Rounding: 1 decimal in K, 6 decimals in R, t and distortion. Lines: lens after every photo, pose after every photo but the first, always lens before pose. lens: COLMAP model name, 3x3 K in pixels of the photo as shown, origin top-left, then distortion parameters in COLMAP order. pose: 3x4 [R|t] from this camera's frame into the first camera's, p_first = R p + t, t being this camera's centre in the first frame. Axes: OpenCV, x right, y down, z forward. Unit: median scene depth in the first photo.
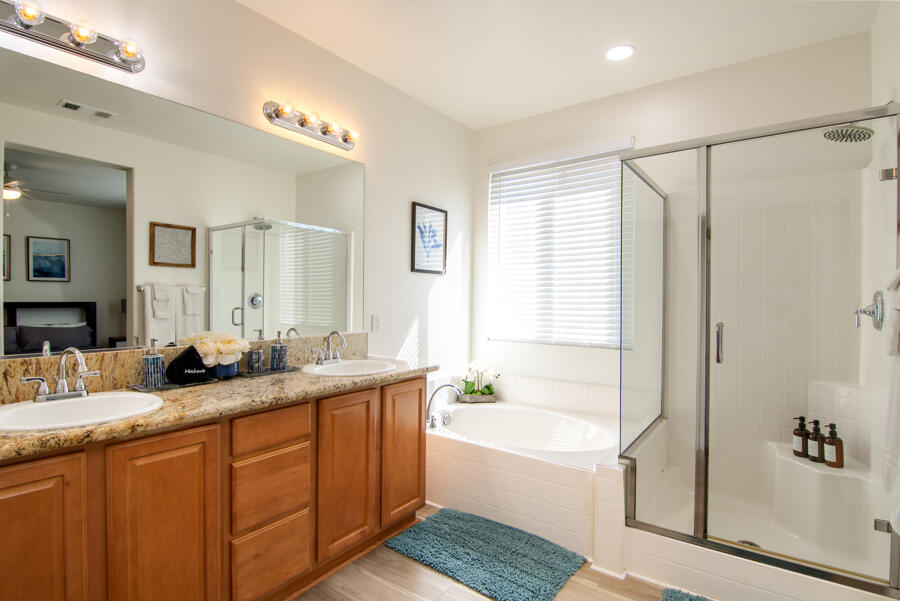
lens RADIAL K [[446.6, 0, 450.0], [0, 446.6, 300.5], [0, 0, 1]] dist [-0.019214, -0.000575]
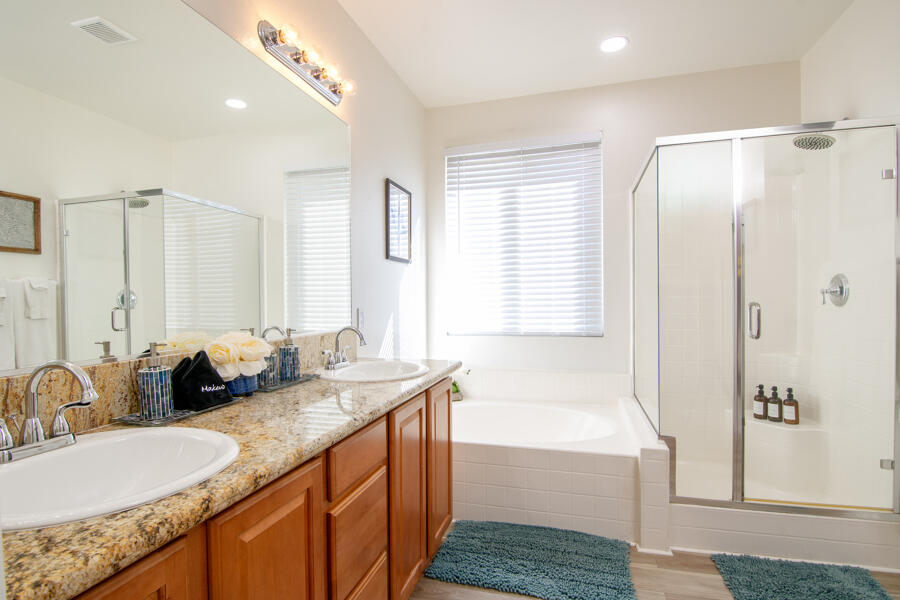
lens RADIAL K [[447.1, 0, 450.1], [0, 447.1, 307.2], [0, 0, 1]] dist [-0.020796, -0.000899]
pose [[0.937316, -0.022535, 0.347752, -0.371196], [0.018645, 0.999721, 0.014528, 0.025883], [-0.347983, -0.007133, 0.937474, 0.189375]]
